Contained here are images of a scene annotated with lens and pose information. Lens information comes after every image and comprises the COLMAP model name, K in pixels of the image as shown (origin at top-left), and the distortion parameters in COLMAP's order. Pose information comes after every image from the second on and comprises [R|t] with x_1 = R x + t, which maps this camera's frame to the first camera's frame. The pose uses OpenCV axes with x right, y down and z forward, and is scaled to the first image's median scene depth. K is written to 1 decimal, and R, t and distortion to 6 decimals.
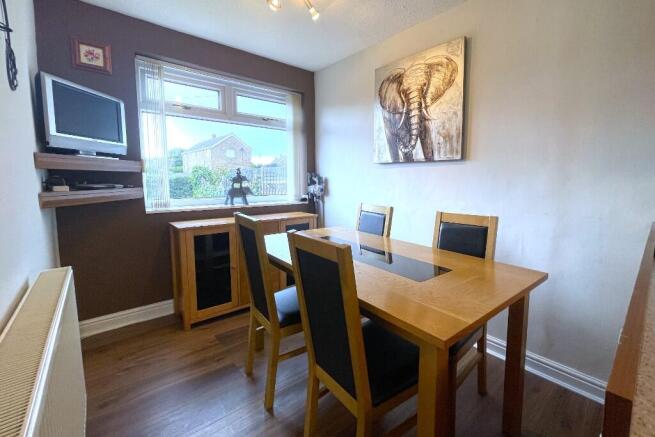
lens RADIAL K [[261.6, 0, 327.7], [0, 261.6, 197.3], [0, 0, 1]] dist [-0.000439, -0.000046]
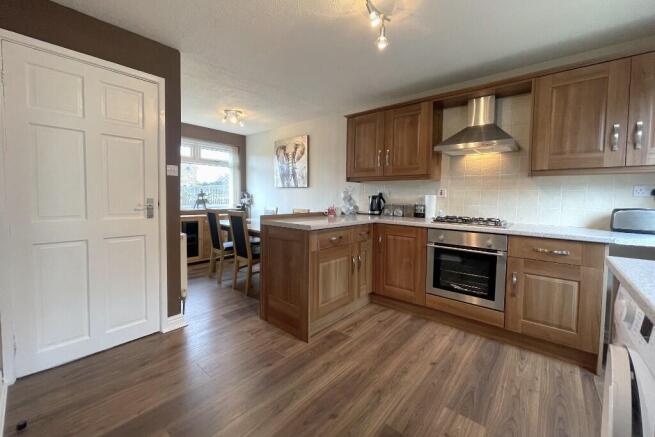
lens RADIAL K [[272.6, 0, 323.3], [0, 272.6, 206.2], [0, 0, 1]] dist [0.000037, -0.000027]
pose [[0.985823, 0.004469, 0.167729, 0.204727], [0.001910, 0.999282, -0.037851, 0.096322], [-0.167778, 0.037634, 0.985106, -1.148366]]
